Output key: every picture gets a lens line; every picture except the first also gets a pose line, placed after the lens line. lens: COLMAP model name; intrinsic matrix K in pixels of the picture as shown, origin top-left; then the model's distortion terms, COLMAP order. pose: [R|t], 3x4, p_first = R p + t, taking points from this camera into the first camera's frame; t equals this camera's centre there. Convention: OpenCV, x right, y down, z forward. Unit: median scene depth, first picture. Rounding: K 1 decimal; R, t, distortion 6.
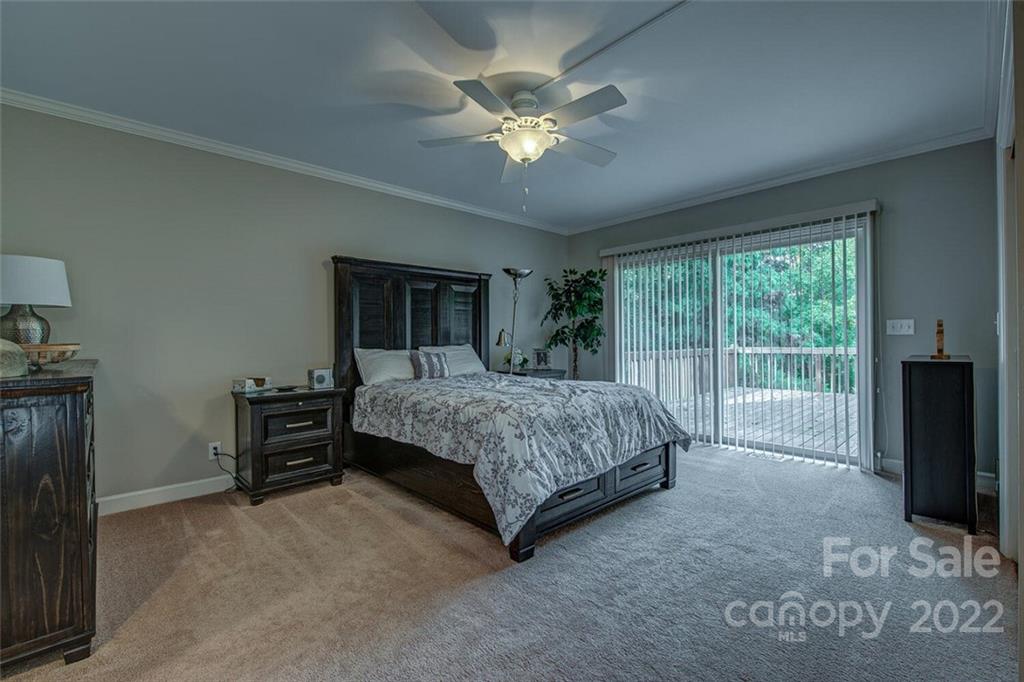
lens RADIAL K [[440.0, 0, 512.0], [0, 440.0, 341.0], [0, 0, 1]] dist [-0.000184, -0.000035]
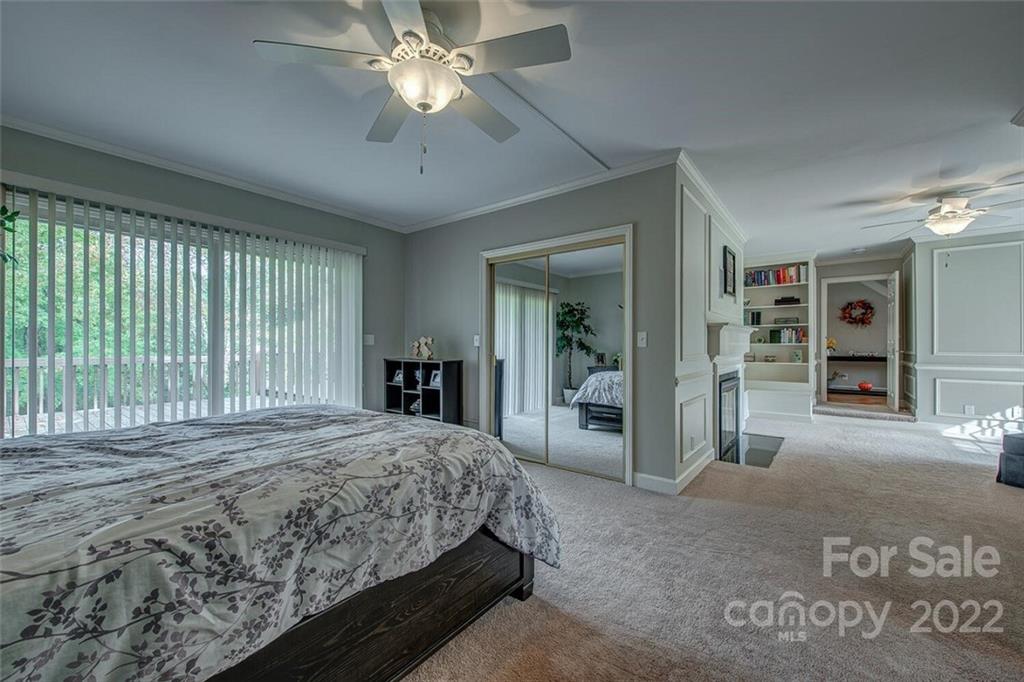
lens RADIAL K [[405.8, 0, 512.0], [0, 405.8, 341.0], [0, 0, 1]] dist [0.000545, 0.000055]
pose [[-0.159376, 0.016144, 0.987086, -0.524410], [0.011088, 0.999832, -0.014562, -0.000836], [-0.987156, 0.008624, -0.159529, 0.756912]]
